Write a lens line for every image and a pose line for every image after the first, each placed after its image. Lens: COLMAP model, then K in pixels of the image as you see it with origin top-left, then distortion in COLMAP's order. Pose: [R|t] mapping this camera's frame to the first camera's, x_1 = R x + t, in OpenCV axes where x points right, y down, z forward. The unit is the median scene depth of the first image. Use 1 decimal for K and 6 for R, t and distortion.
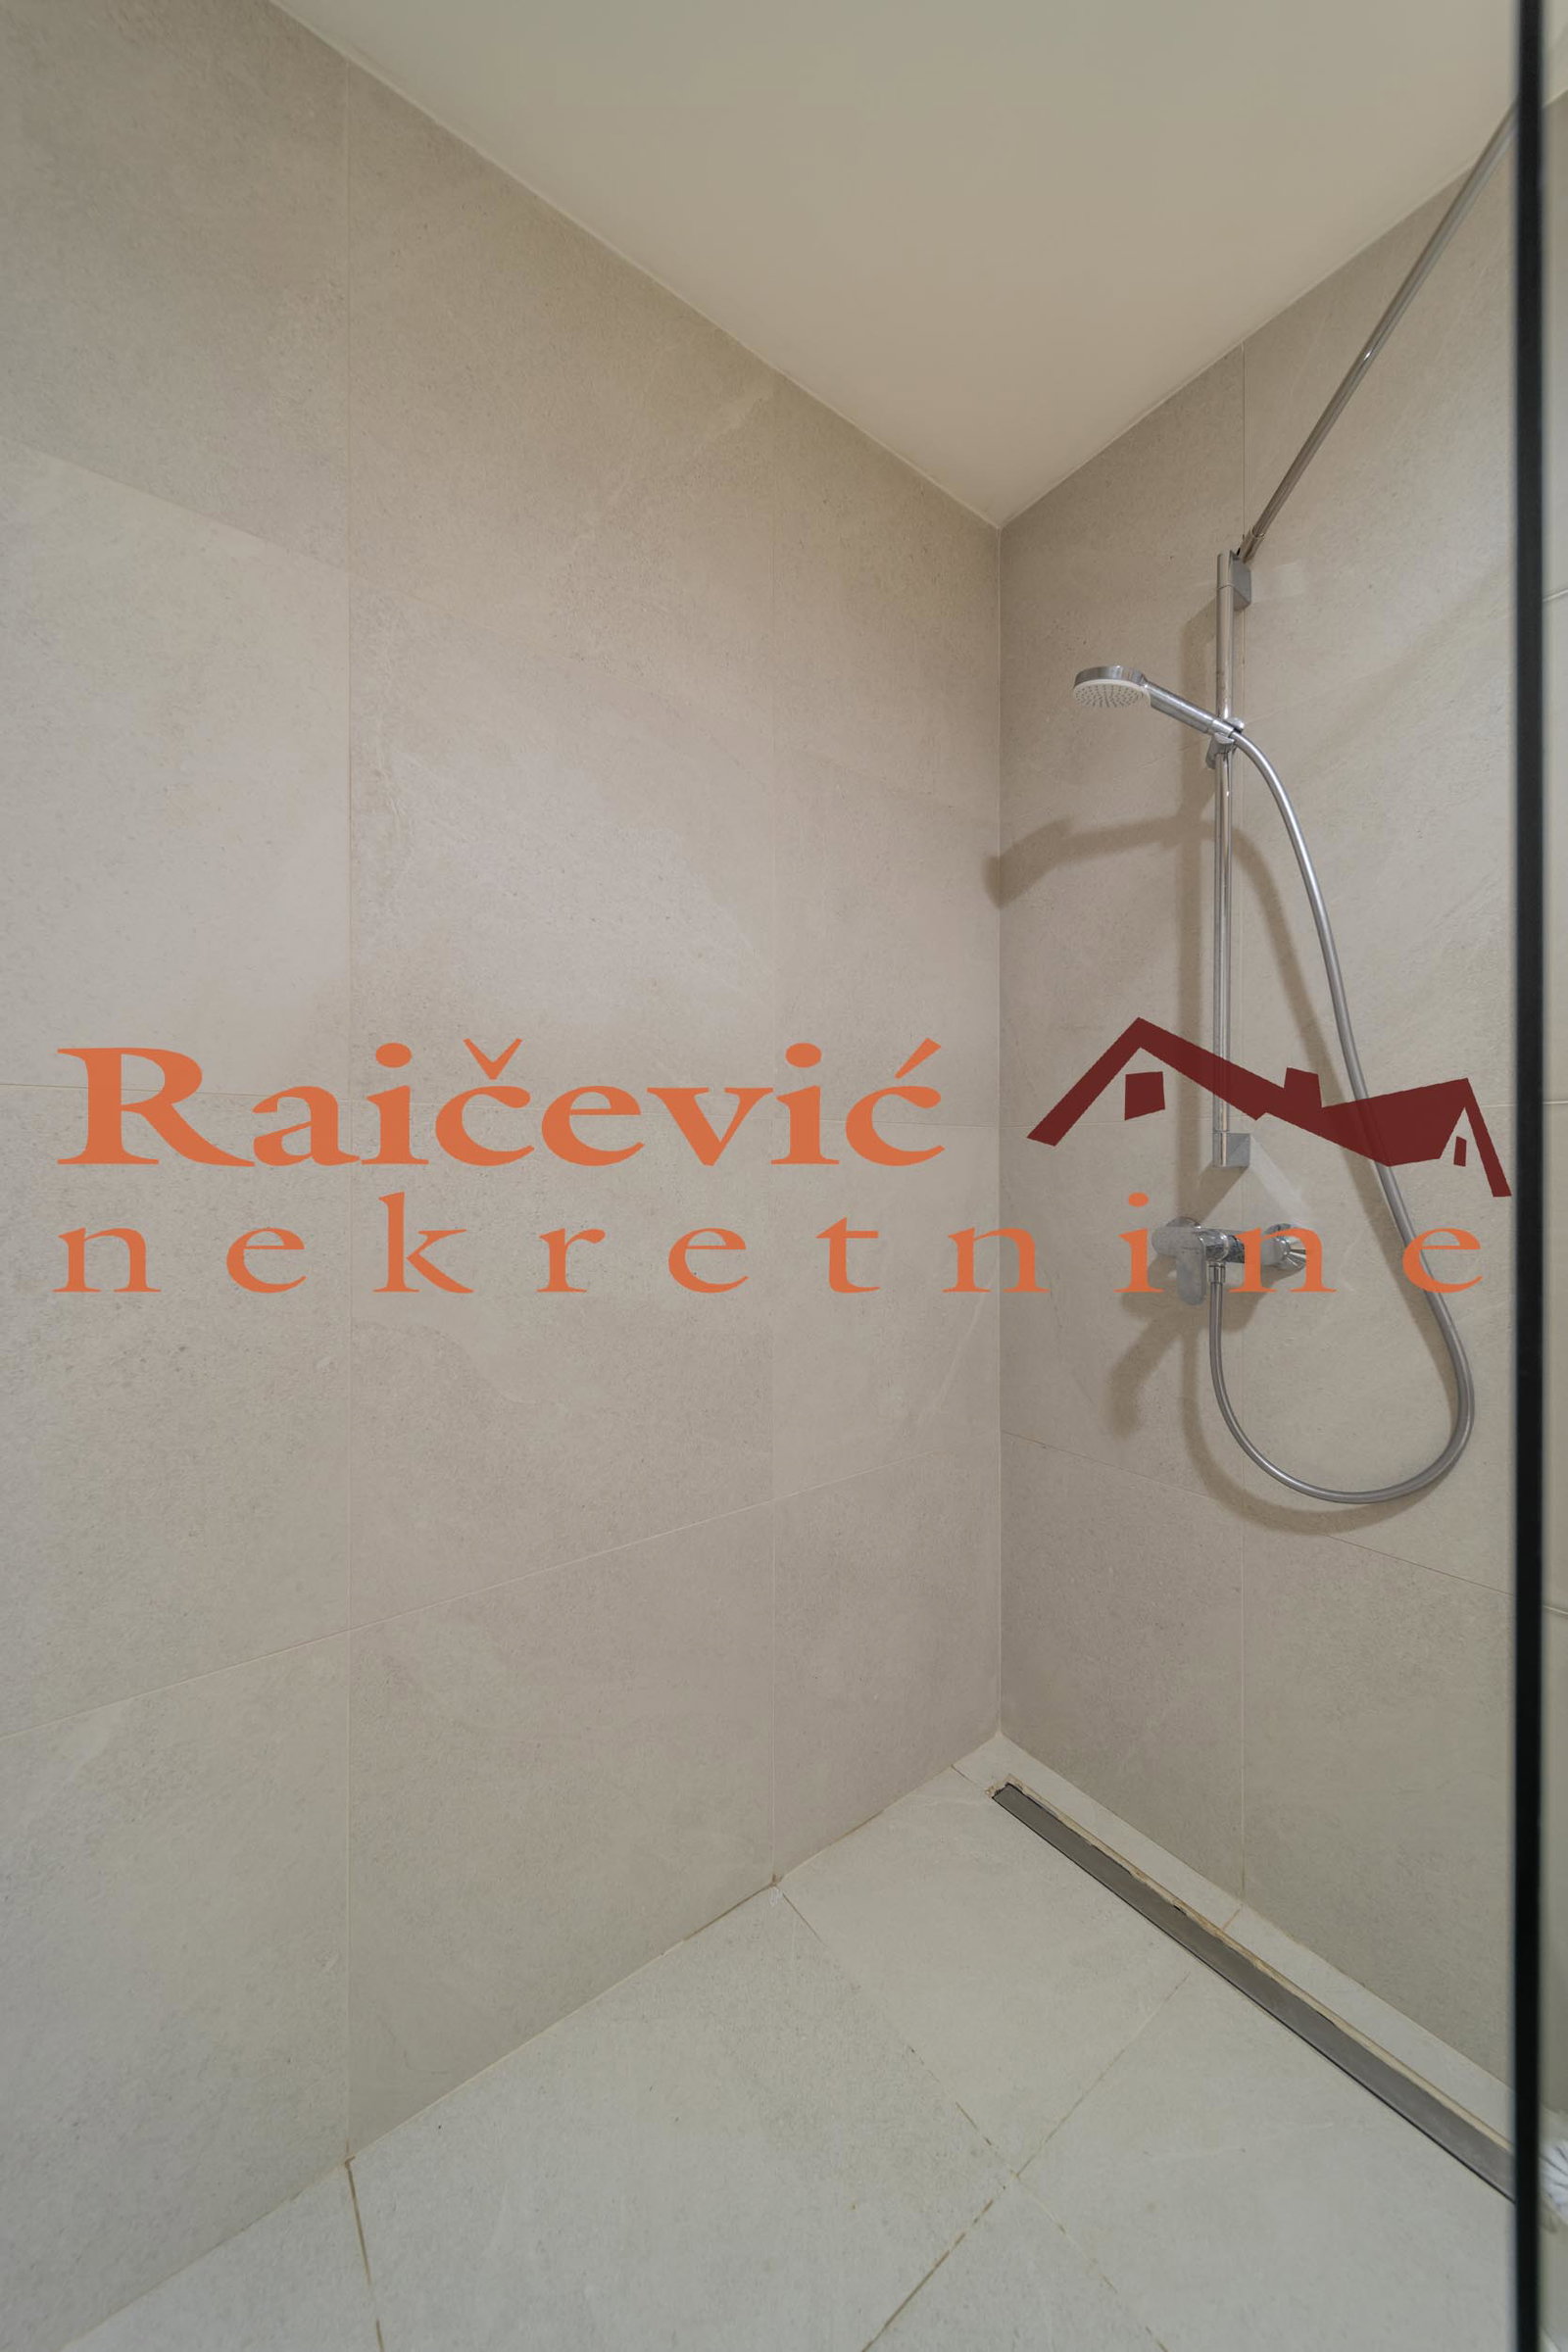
lens RADIAL K [[823.6, 0, 788.3], [0, 823.6, 1169.2], [0, 0, 1]] dist [0.002883, -0.000089]
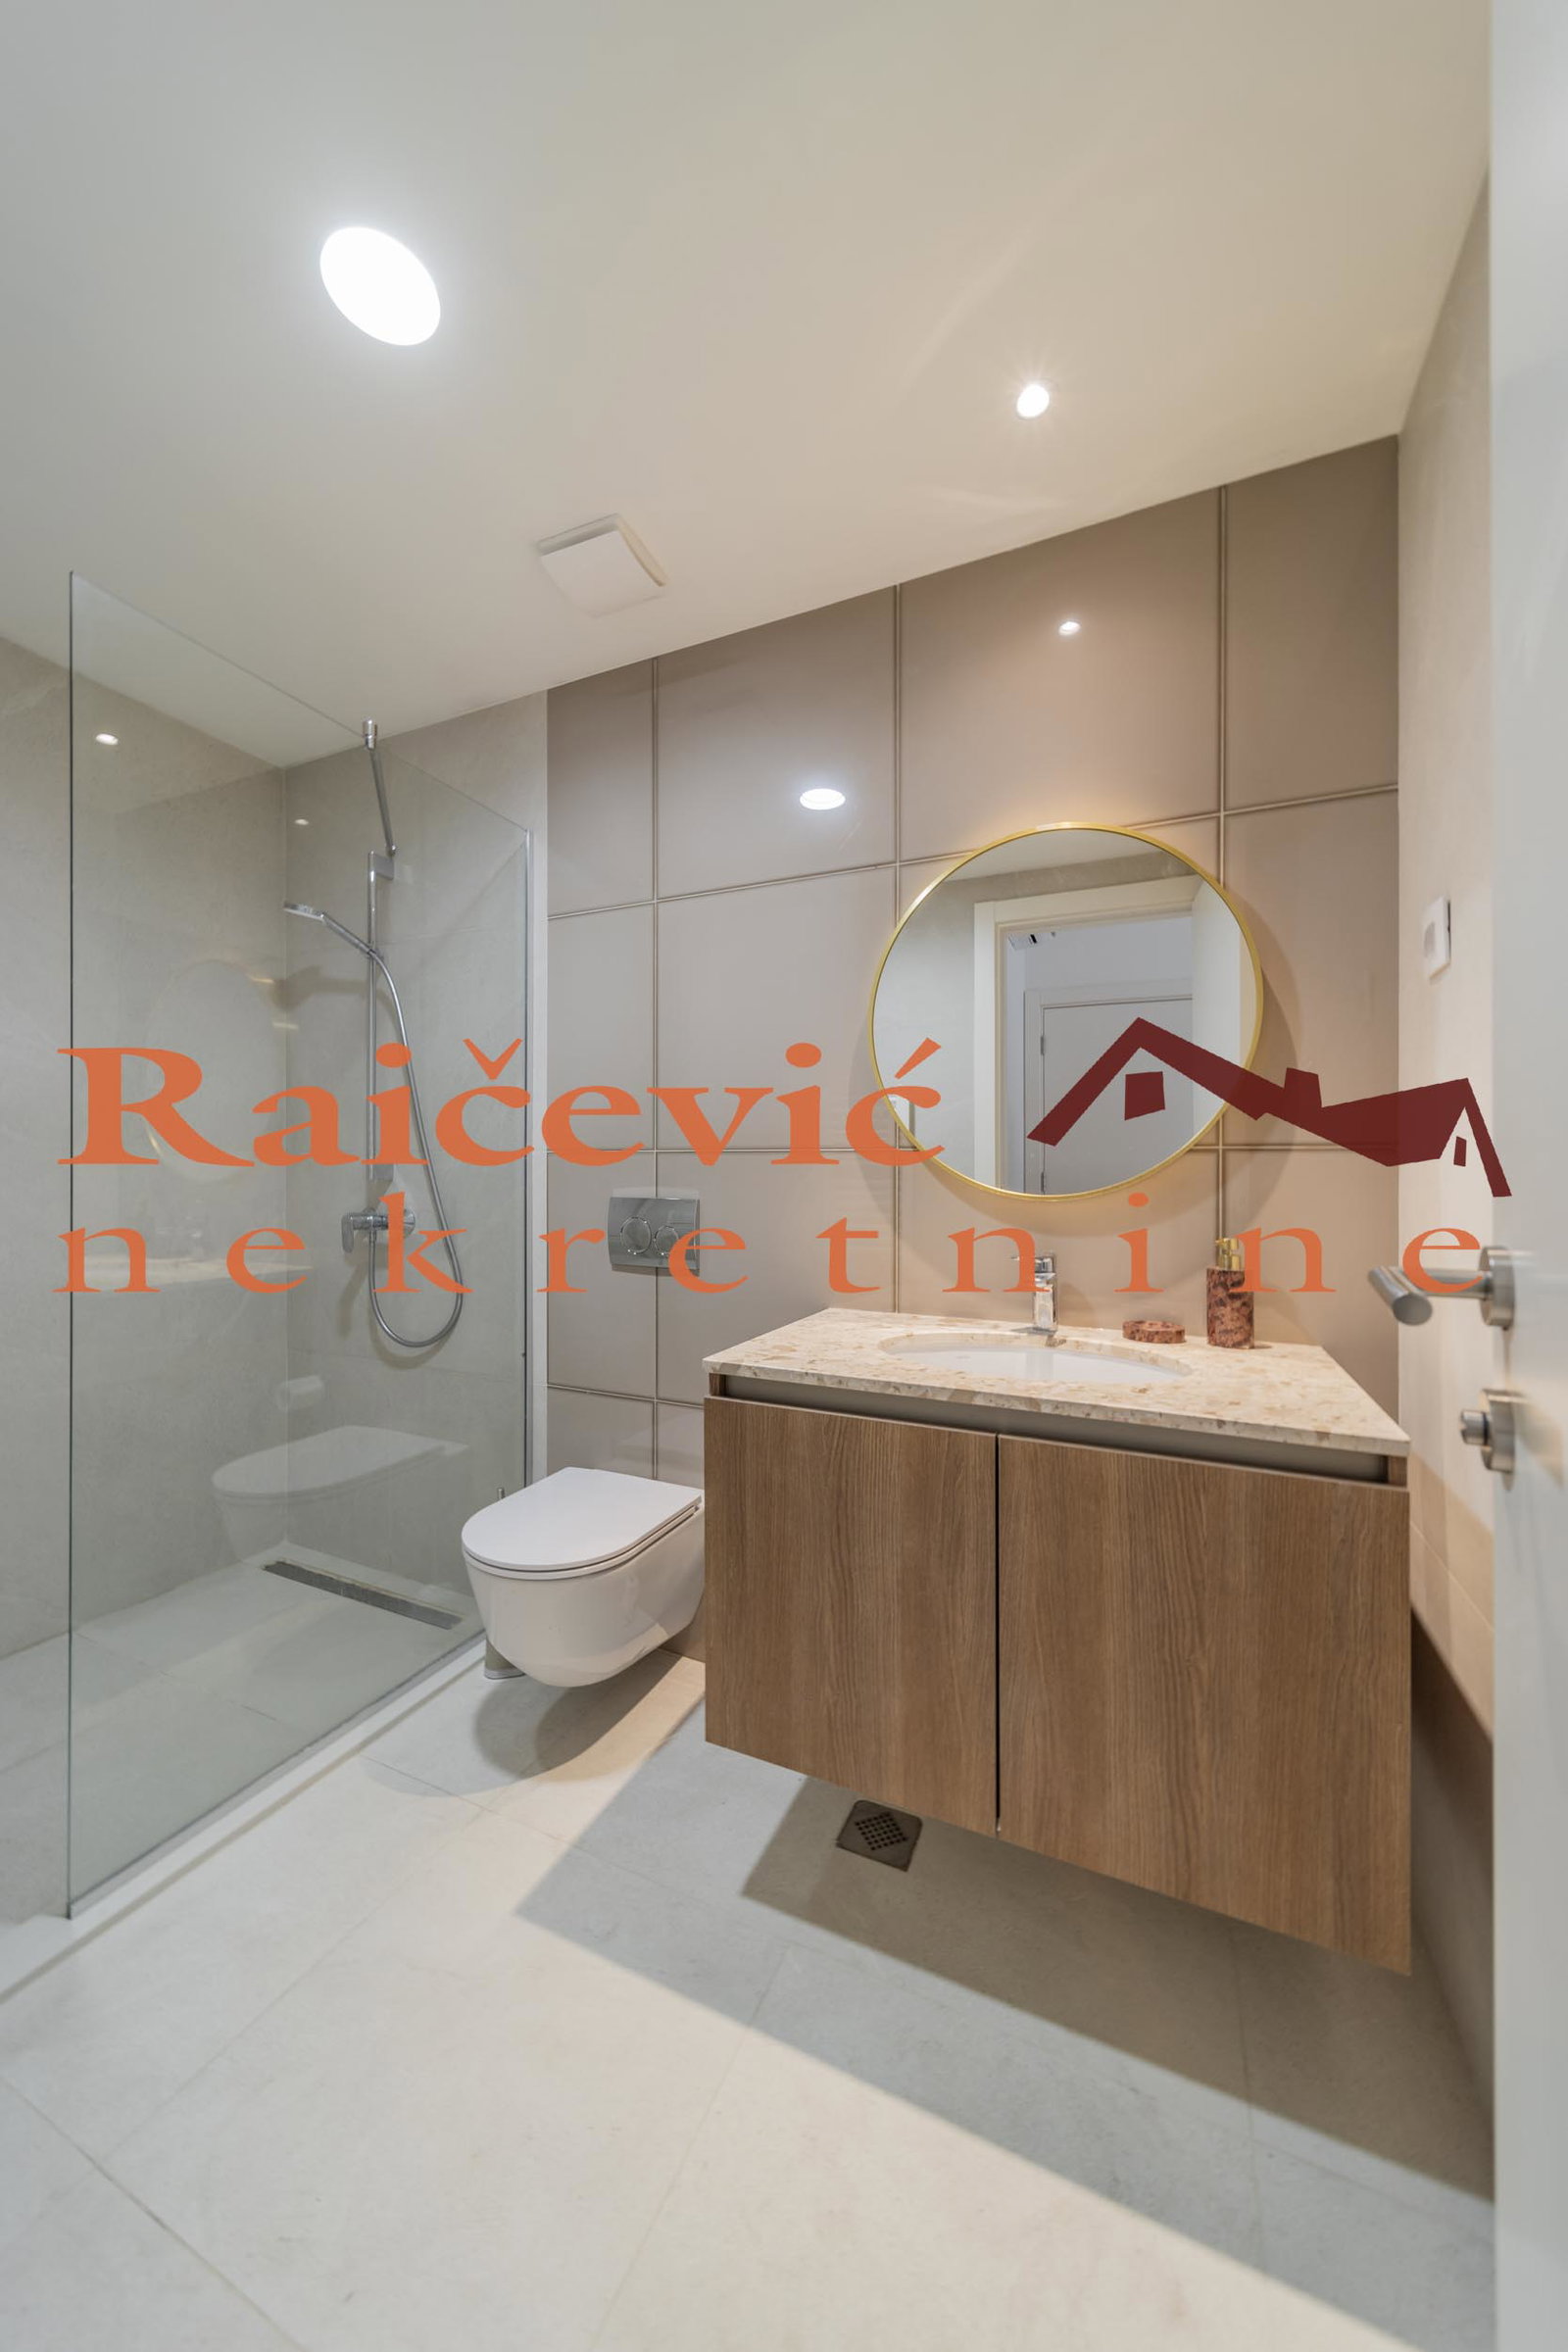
lens RADIAL K [[823.6, 0, 783.3], [0, 823.6, 1181.2], [0, 0, 1]] dist [0.002883, -0.000089]
pose [[0.883278, -0.000090, 0.468849, 0.412510], [-0.003161, 0.999976, 0.006147, -0.012168], [-0.468839, -0.006911, 0.883257, -0.949140]]
